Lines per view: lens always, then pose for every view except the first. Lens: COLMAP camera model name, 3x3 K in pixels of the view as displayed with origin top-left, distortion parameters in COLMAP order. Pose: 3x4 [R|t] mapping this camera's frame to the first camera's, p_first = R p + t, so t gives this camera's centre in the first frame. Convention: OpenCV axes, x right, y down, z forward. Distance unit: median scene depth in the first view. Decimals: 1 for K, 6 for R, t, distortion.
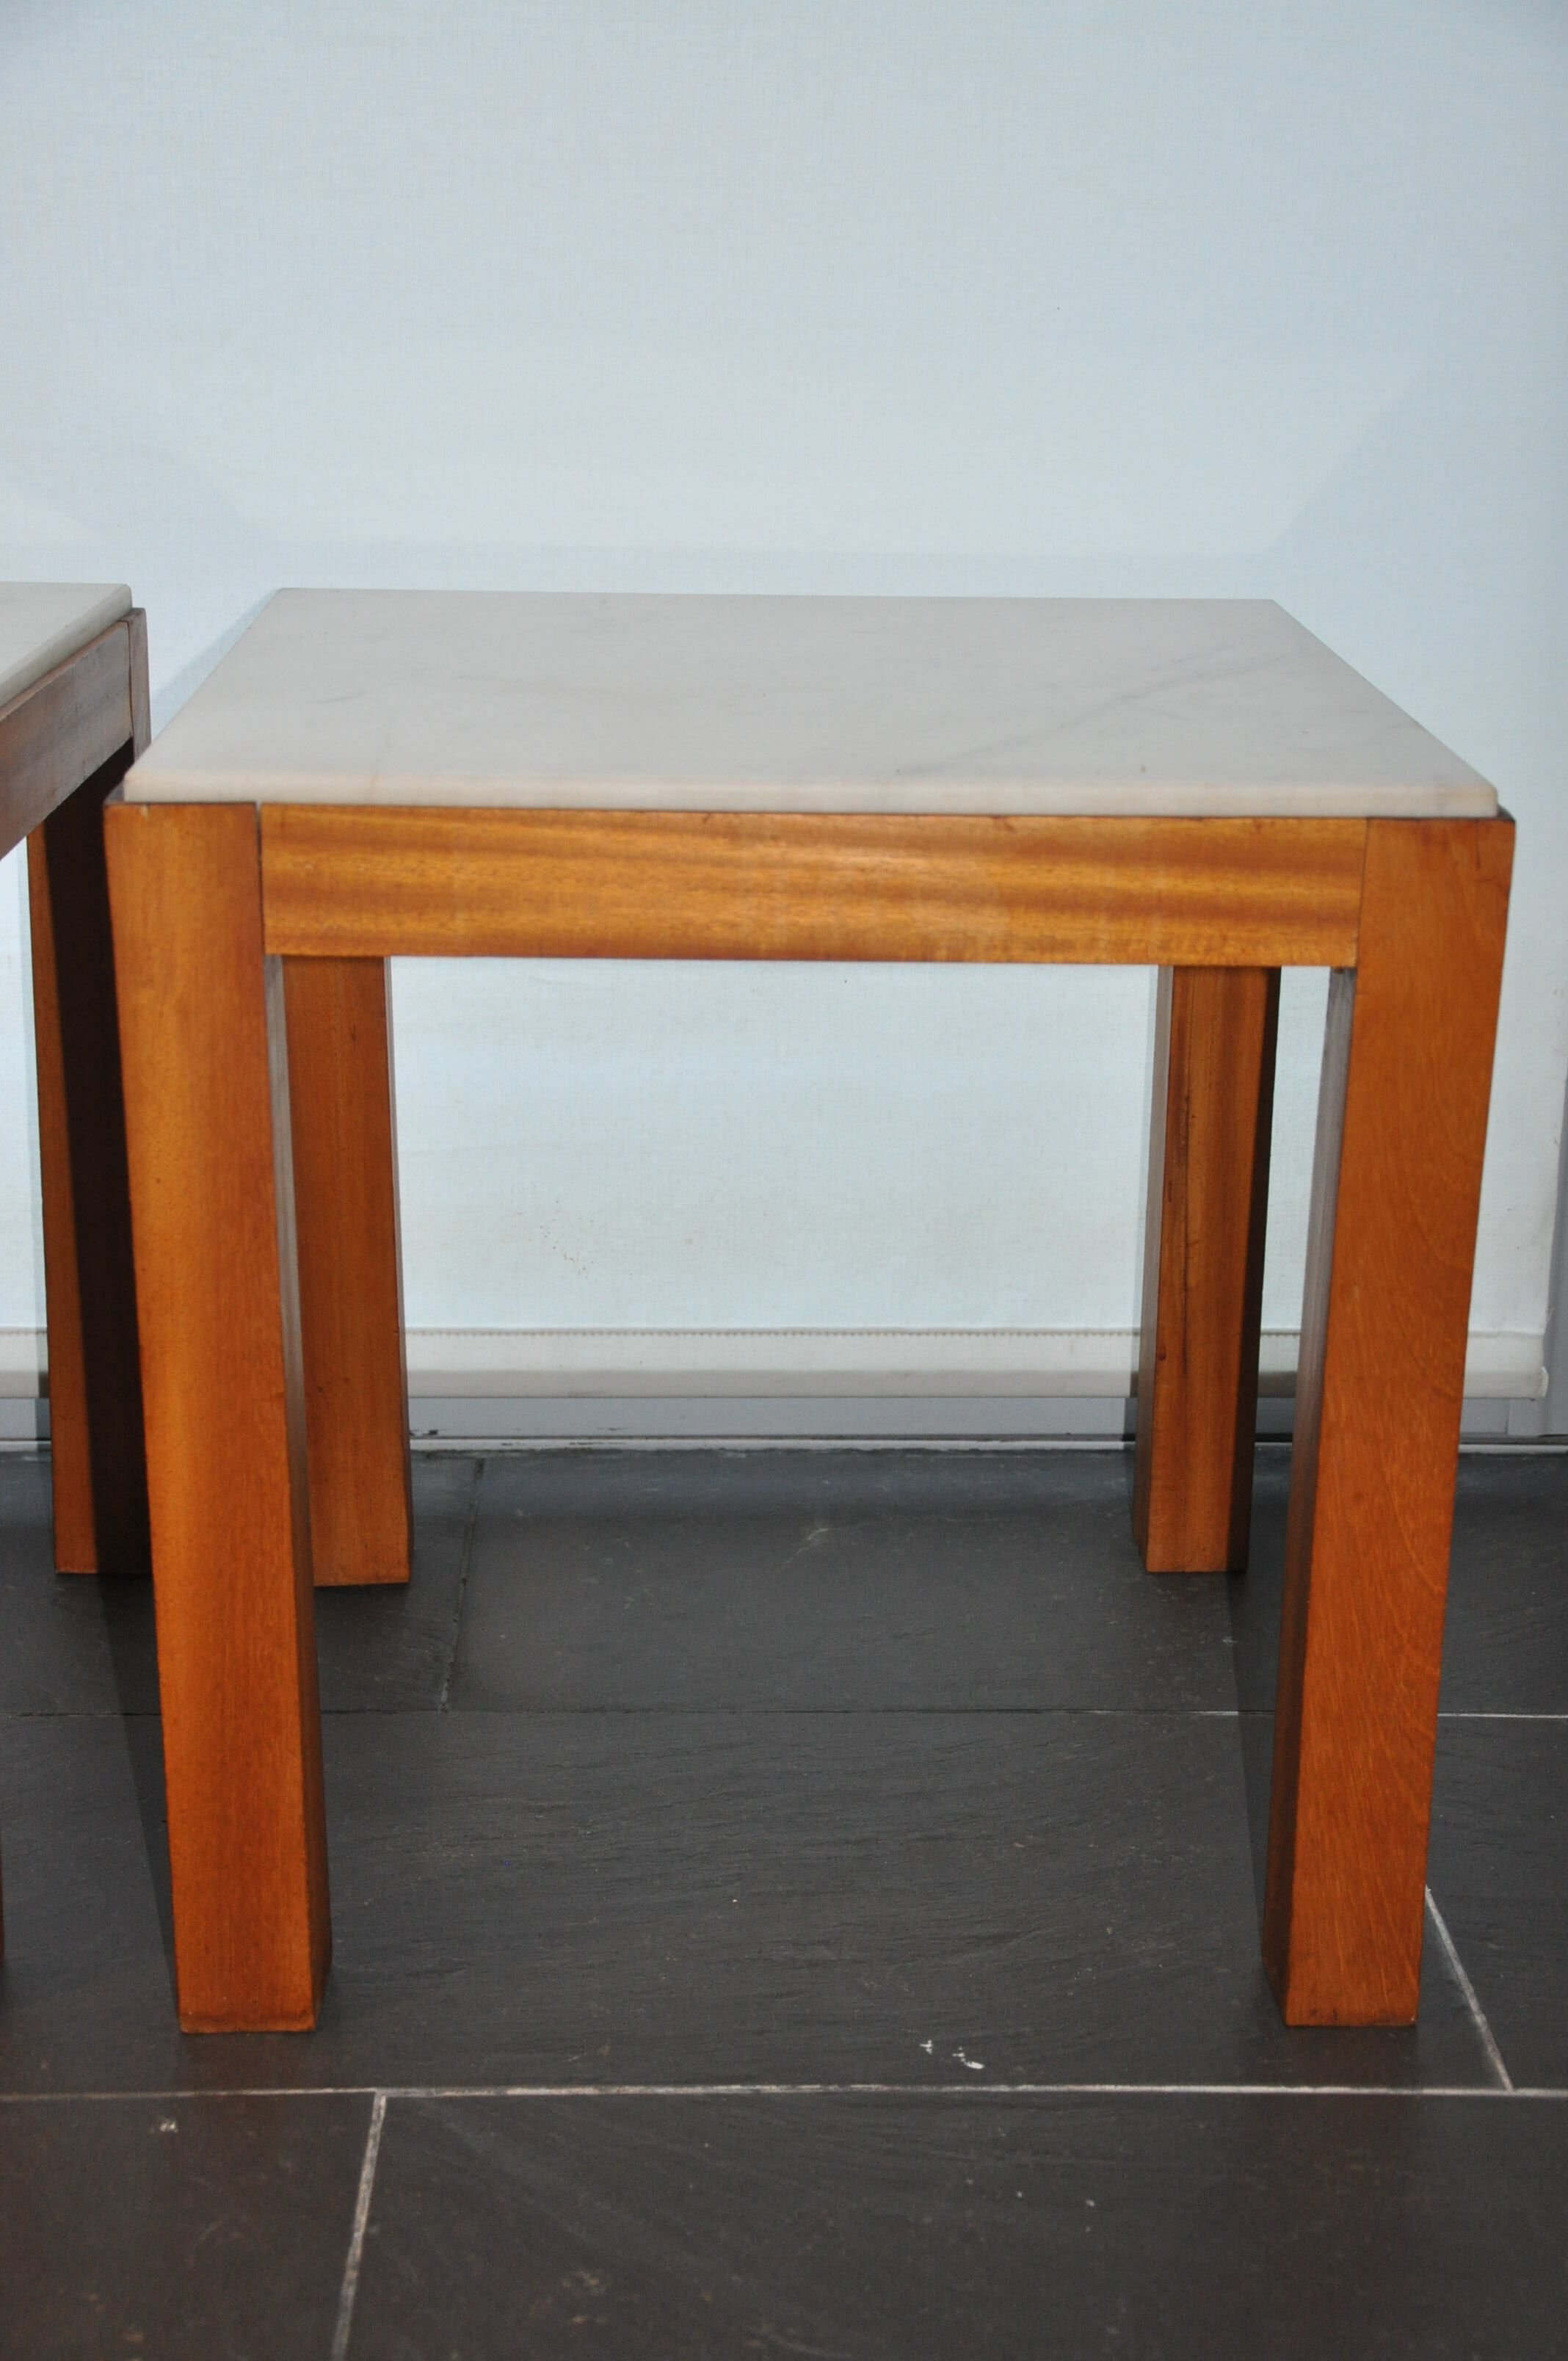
lens RADIAL K [[3472.2, 0, 777.9], [0, 3472.2, 1181.8], [0, 0, 1]] dist [0.130365, 0.000000]
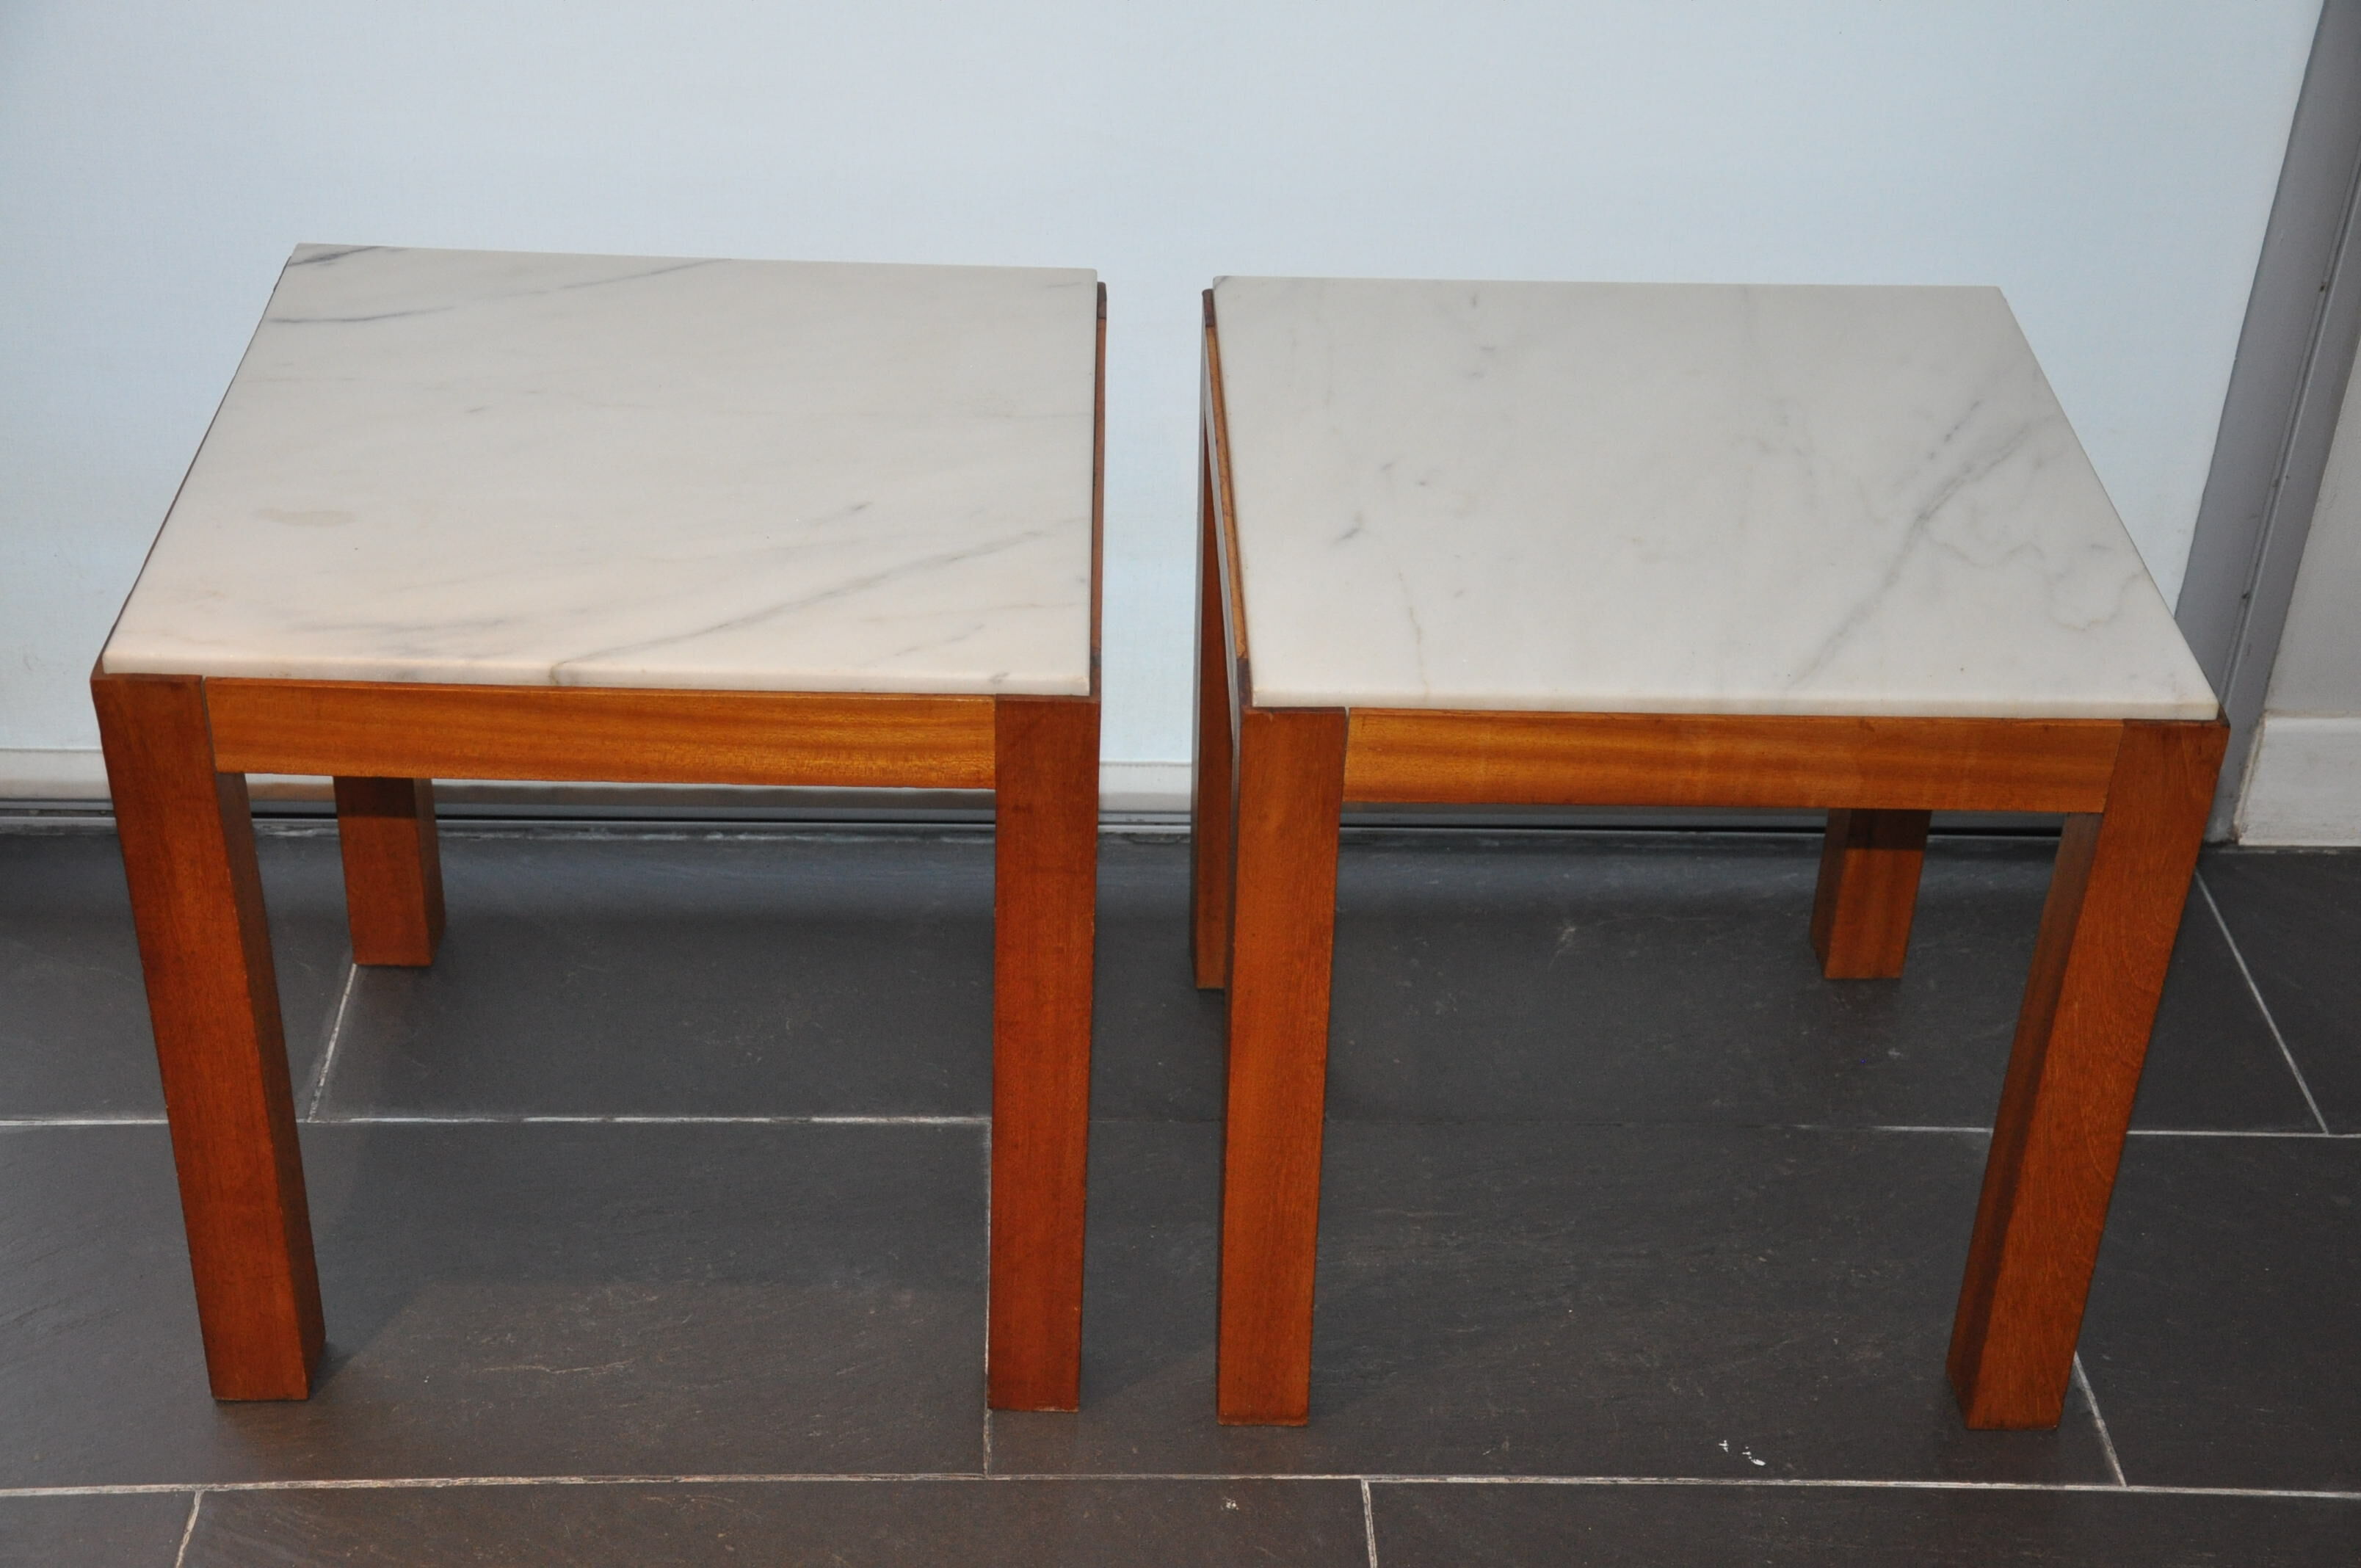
lens RADIAL K [[3472.2, 0, 1139.7], [0, 3472.2, 812.6], [0, 0, 1]] dist [0.130365, 0.000000]
pose [[0.999880, 0.015212, 0.003066, -0.216386], [-0.015473, 0.962312, 0.271507, -0.414000], [0.001179, -0.271521, 0.962432, -0.353478]]
